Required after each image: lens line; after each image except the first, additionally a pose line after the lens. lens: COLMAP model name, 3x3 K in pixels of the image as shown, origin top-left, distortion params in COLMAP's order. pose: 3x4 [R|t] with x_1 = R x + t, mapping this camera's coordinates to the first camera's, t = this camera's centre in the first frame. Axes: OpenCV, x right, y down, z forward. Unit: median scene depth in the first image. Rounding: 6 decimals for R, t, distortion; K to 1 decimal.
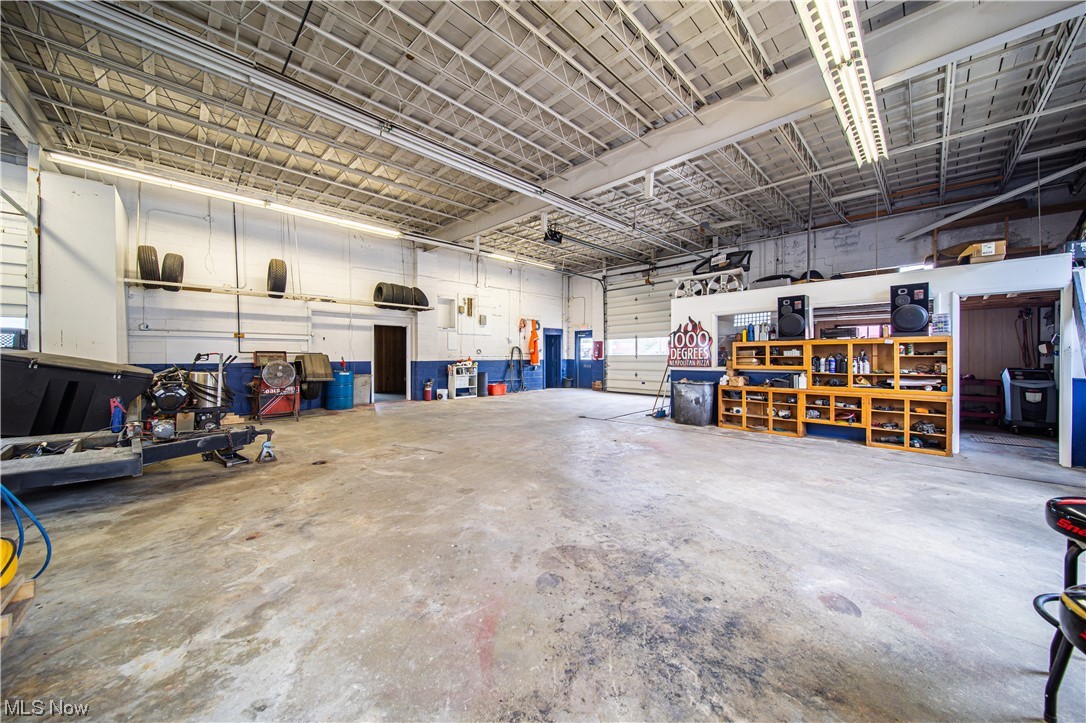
lens RADIAL K [[377.4, 0, 543.5], [0, 377.4, 357.6], [0, 0, 1]] dist [0.001209, -0.000073]
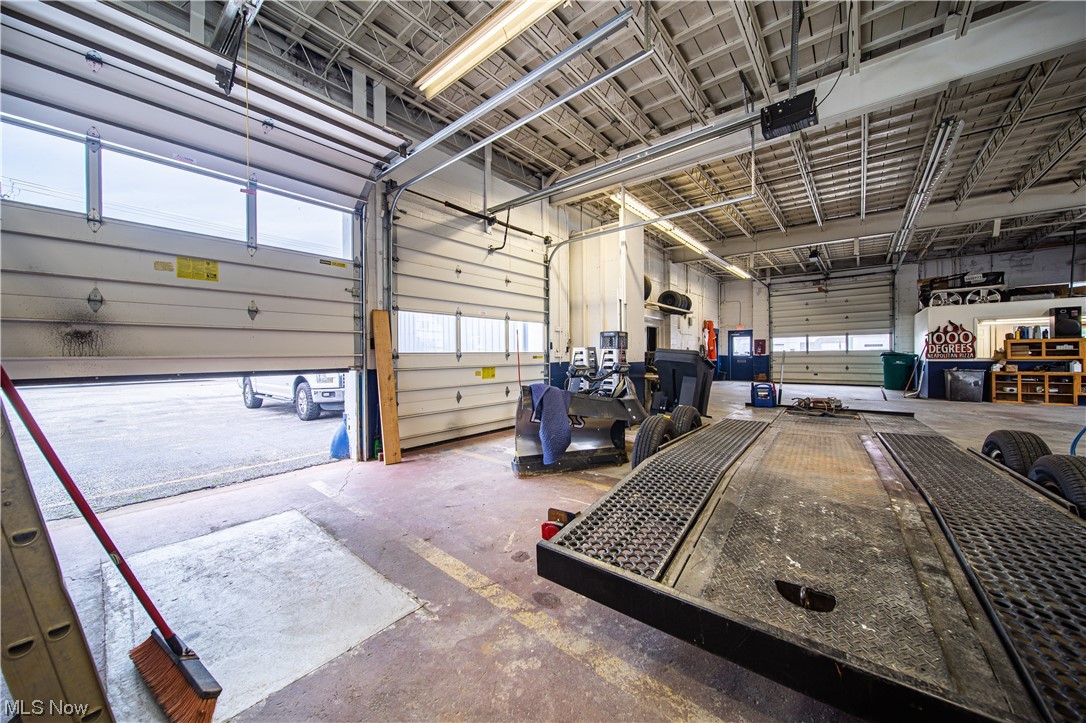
lens RADIAL K [[379.5, 0, 542.3], [0, 379.5, 357.3], [0, 0, 1]] dist [-0.002258, -0.000360]
pose [[0.994972, -0.009925, 0.099663, -1.342958], [0.009622, 0.999948, 0.003519, 0.001624], [-0.099693, -0.002542, 0.995015, -0.196470]]
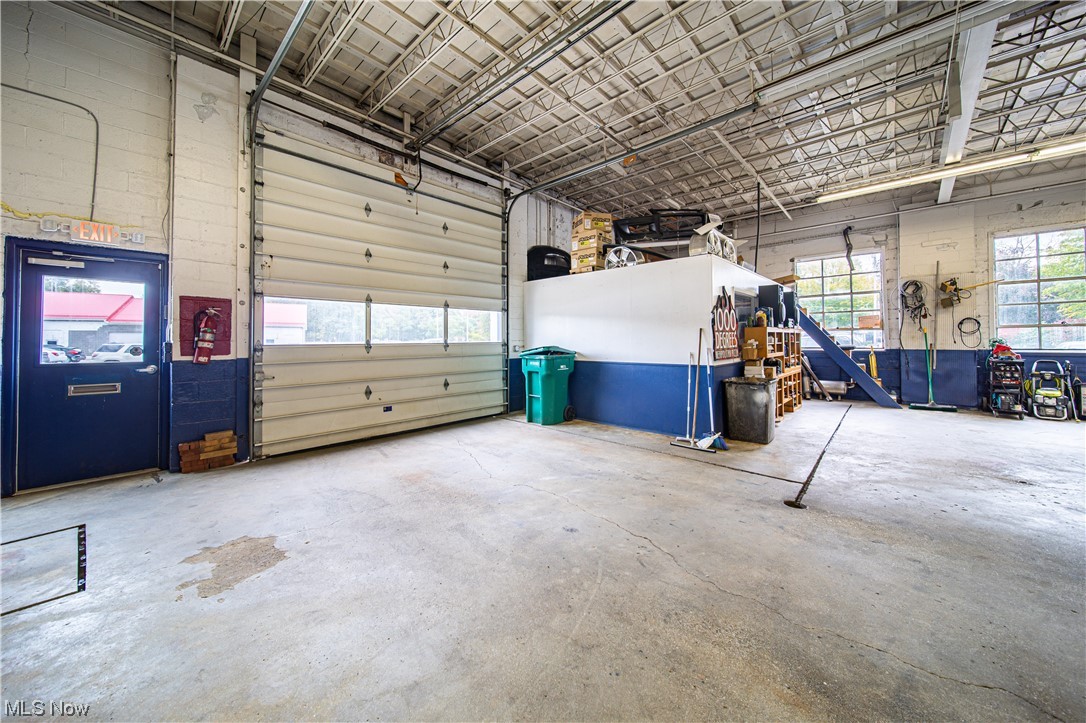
lens RADIAL K [[385.2, 0, 541.1], [0, 385.2, 334.1], [0, 0, 1]] dist [-0.001281, -0.000062]
pose [[-0.043210, 0.021253, 0.998840, -0.342823], [0.010669, 0.999727, -0.020810, -0.012271], [-0.999009, 0.009758, -0.043425, 1.589933]]
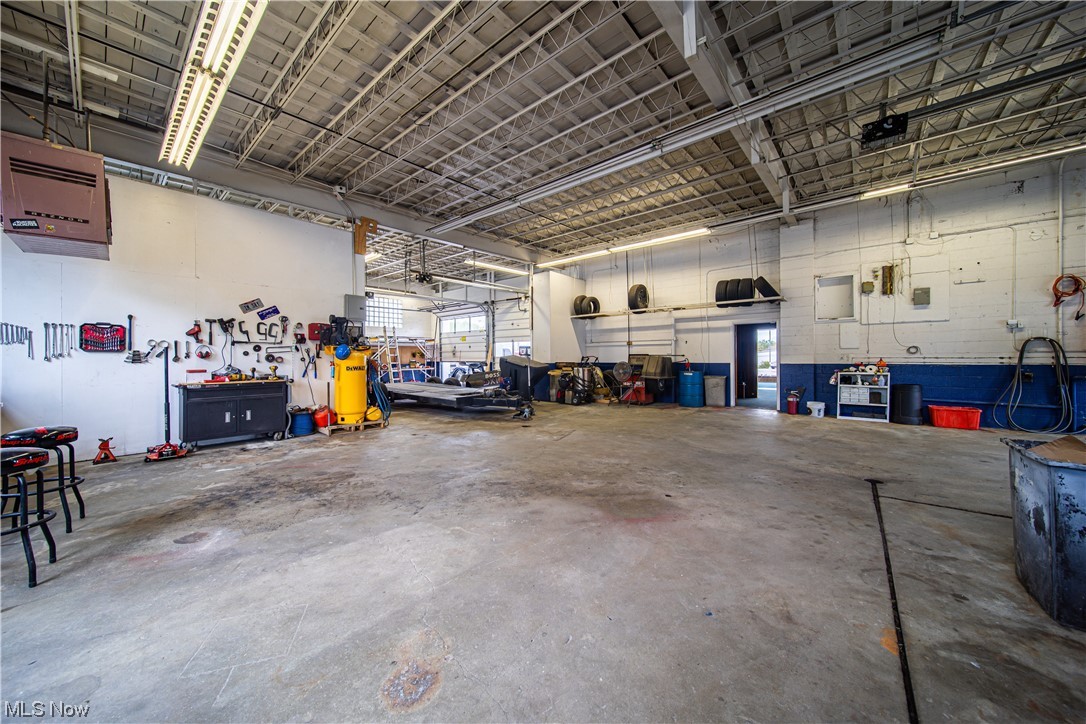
lens RADIAL K [[377.4, 0, 543.5], [0, 377.4, 358.1], [0, 0, 1]] dist [0.001209, -0.000073]
pose [[0.096218, 0.001793, -0.995359, 0.694788], [-0.001543, 0.999997, 0.001652, -0.005316], [0.995359, 0.001377, 0.096220, 0.653254]]
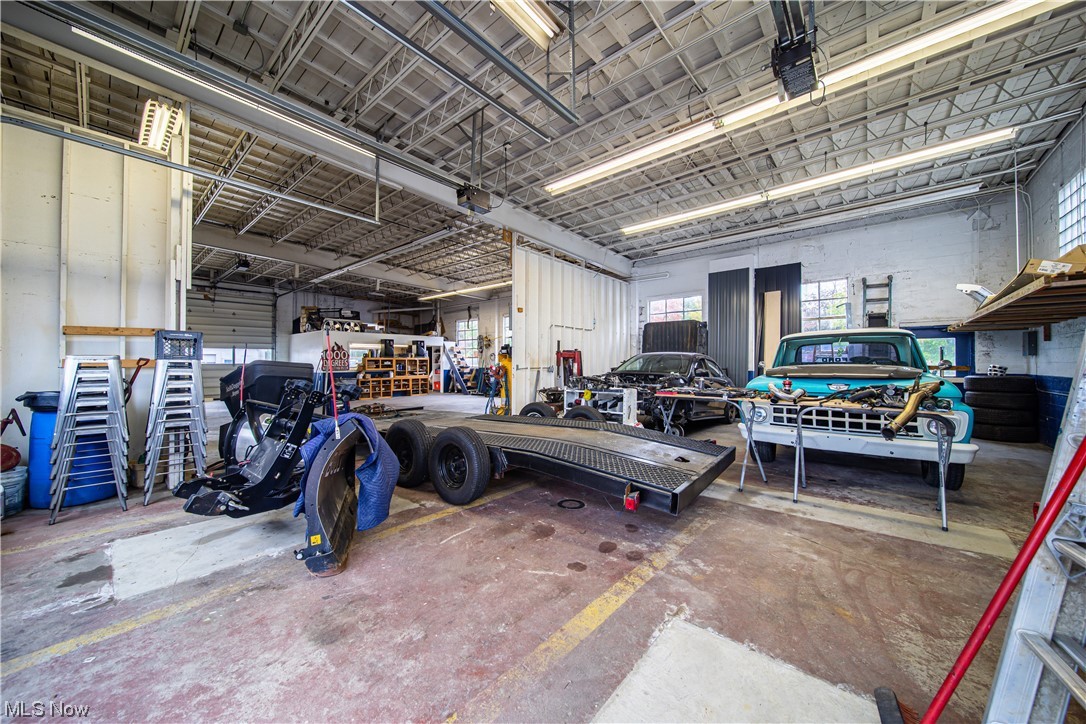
lens RADIAL K [[379.5, 0, 542.3], [0, 379.5, 357.8], [0, 0, 1]] dist [-0.002258, -0.000360]
pose [[-0.091486, 0.014356, 0.995703, -1.698242], [0.006509, 0.999883, -0.013818, -0.004909], [-0.995785, 0.005217, -0.091569, 0.234586]]
